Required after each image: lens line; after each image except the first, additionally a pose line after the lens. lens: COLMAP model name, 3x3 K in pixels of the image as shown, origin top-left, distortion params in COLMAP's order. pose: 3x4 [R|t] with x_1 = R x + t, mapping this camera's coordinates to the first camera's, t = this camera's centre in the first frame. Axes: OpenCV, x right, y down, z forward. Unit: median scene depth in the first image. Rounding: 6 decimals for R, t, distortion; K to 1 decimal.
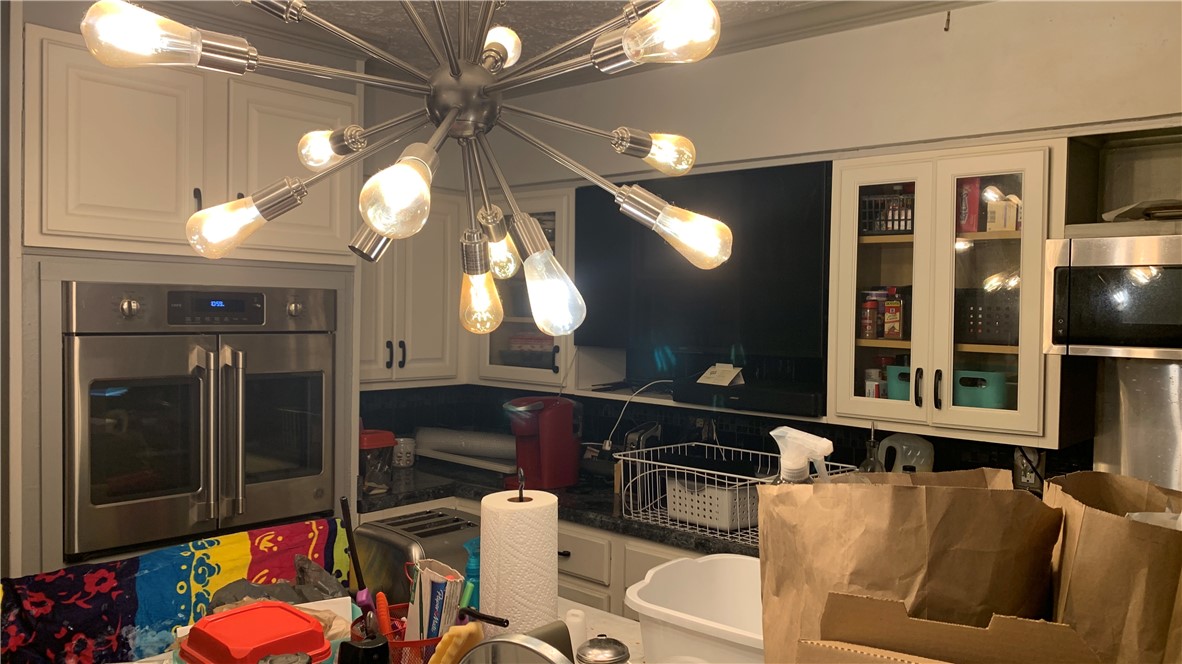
lens RADIAL K [[896.1, 0, 591.0], [0, 896.1, 332.0], [0, 0, 1]] dist [0.002496, -0.001010]
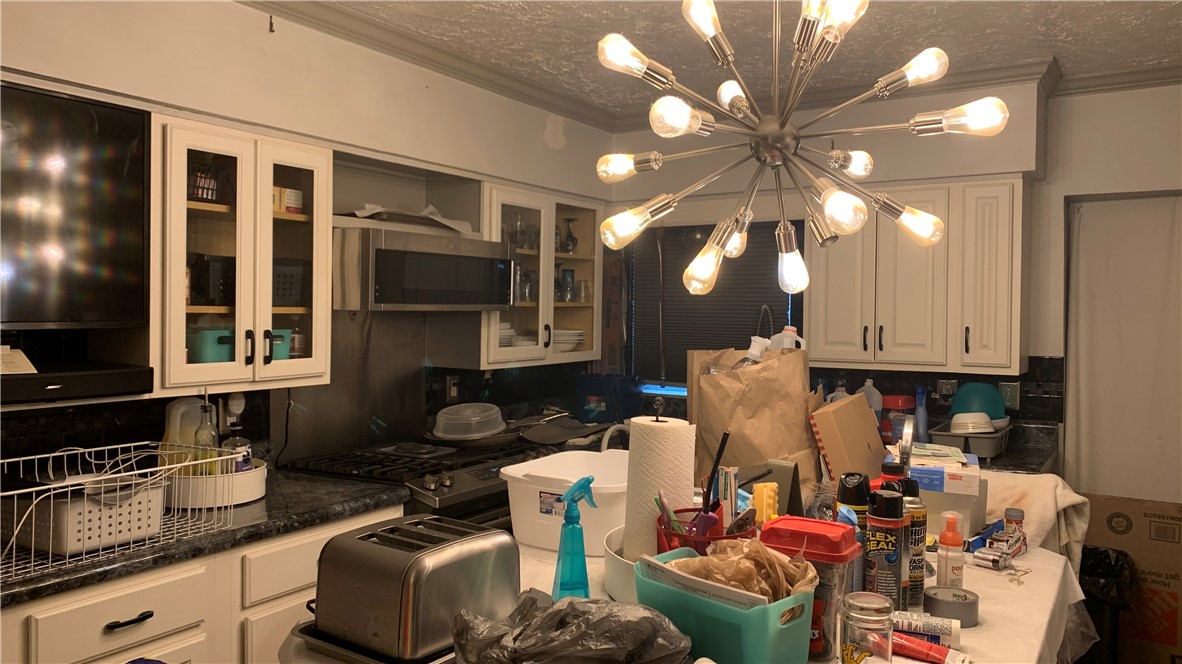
lens RADIAL K [[896.1, 0, 591.0], [0, 896.1, 332.0], [0, 0, 1]] dist [0.002496, -0.001010]
pose [[-0.192276, -0.048147, 0.980159, -0.779663], [0.013156, 0.998579, 0.051633, -0.008403], [-0.981253, 0.022822, -0.191370, 0.791023]]
